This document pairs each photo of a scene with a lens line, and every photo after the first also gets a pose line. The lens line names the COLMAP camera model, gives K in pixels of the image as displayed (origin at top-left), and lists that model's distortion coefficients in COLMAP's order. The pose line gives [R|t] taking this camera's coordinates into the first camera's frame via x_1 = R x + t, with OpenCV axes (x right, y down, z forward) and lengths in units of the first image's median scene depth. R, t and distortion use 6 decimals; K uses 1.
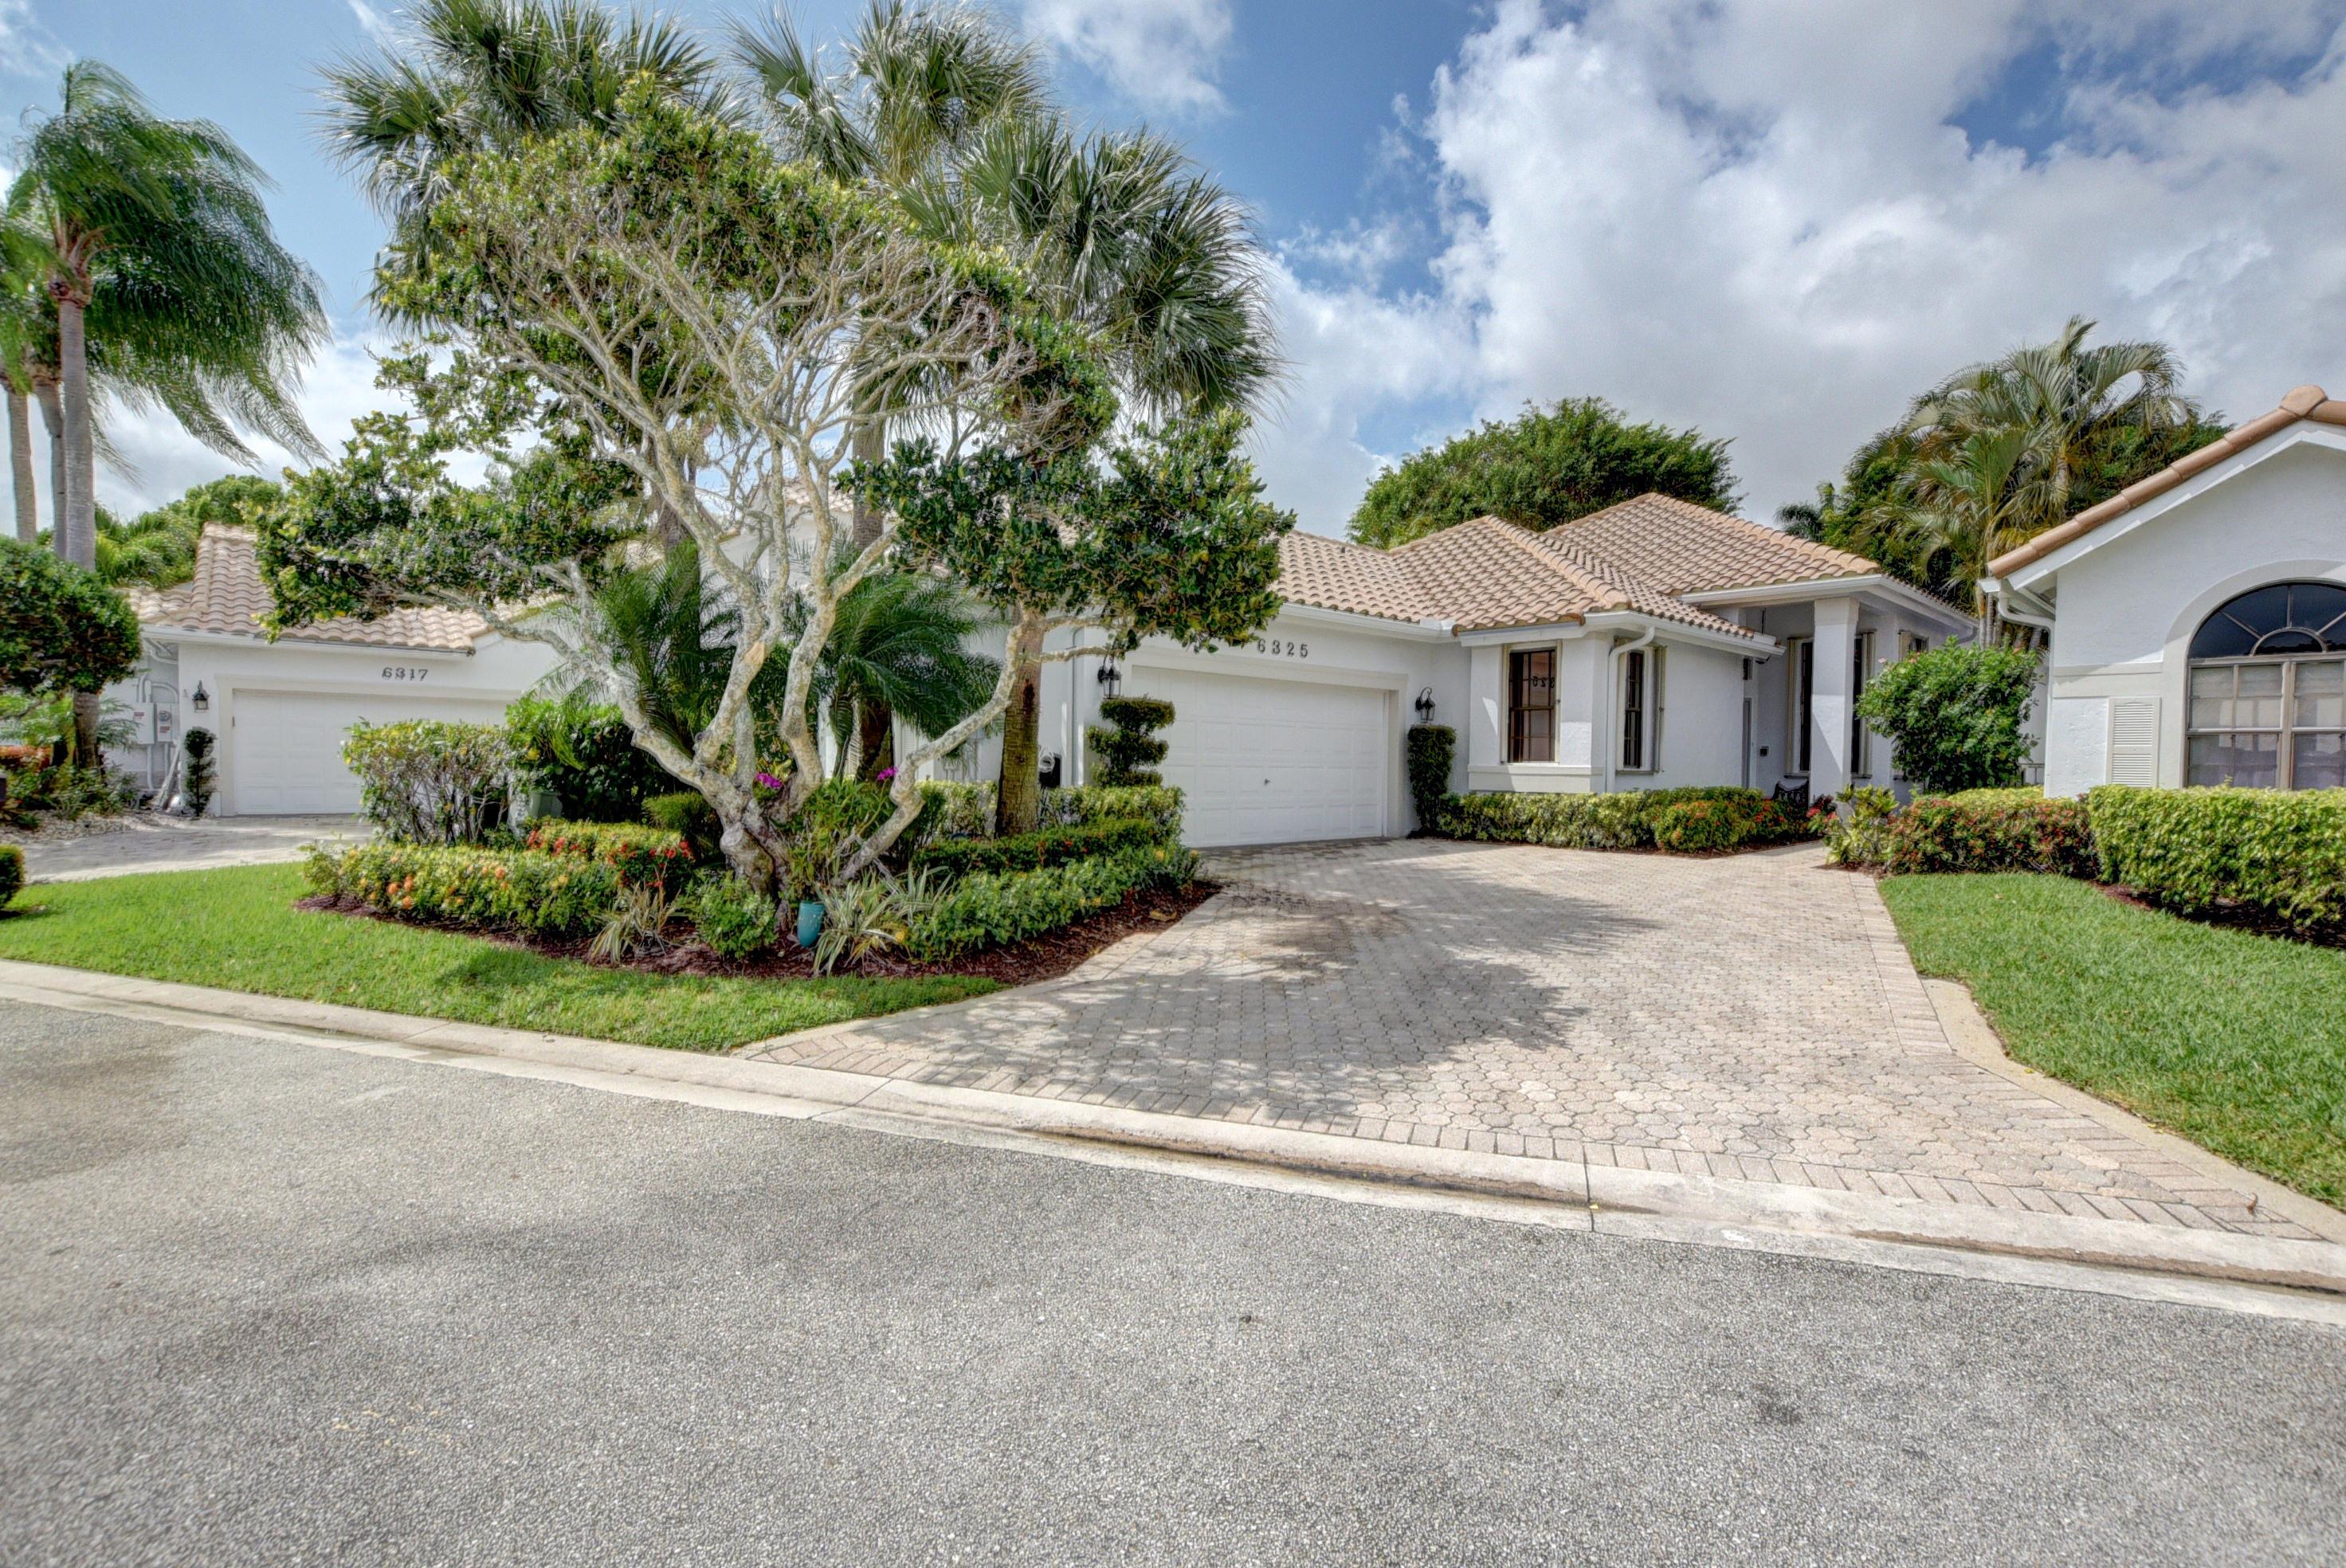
lens RADIAL K [[1030.7, 0, 1177.1], [0, 1030.7, 800.6], [0, 0, 1]] dist [-0.028161, 0.001920]
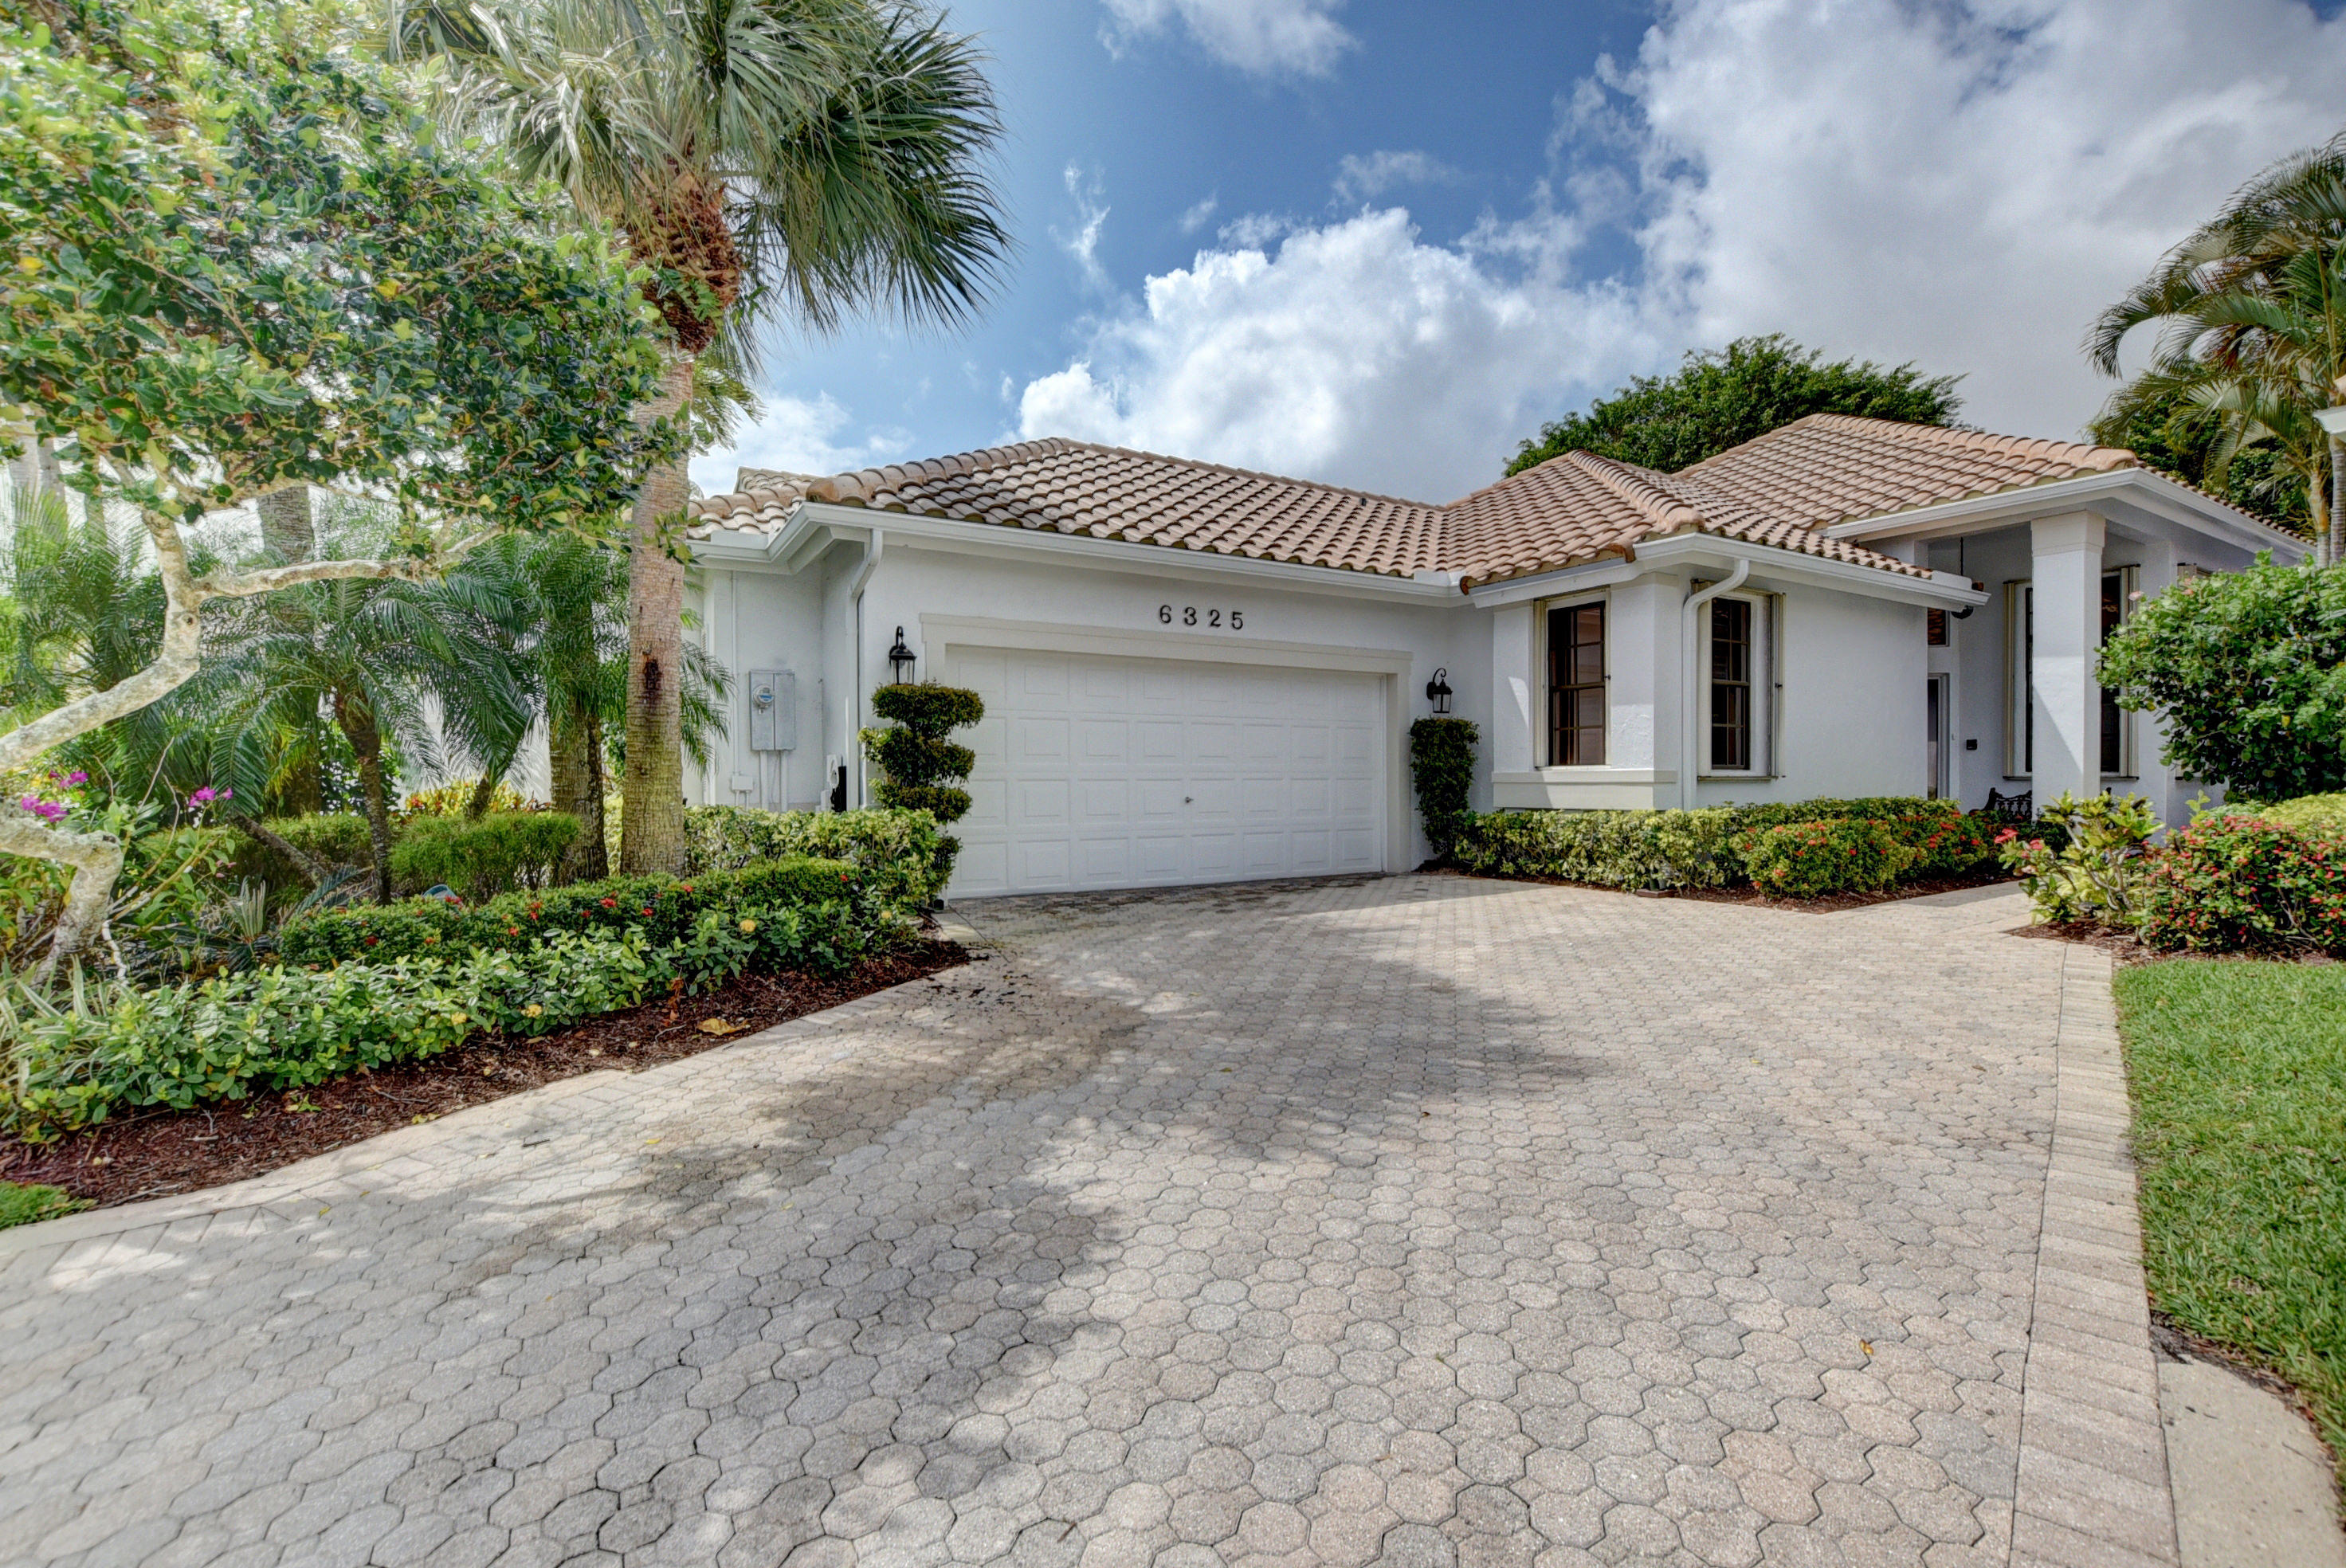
lens RADIAL K [[1030.7, 0, 1177.1], [0, 1030.7, 800.6], [0, 0, 1]] dist [-0.028161, 0.001920]
pose [[0.982855, -0.014788, -0.183788, 0.211802], [0.011584, 0.999762, -0.018492, -0.003997], [0.184018, 0.016046, 0.982792, 0.271348]]
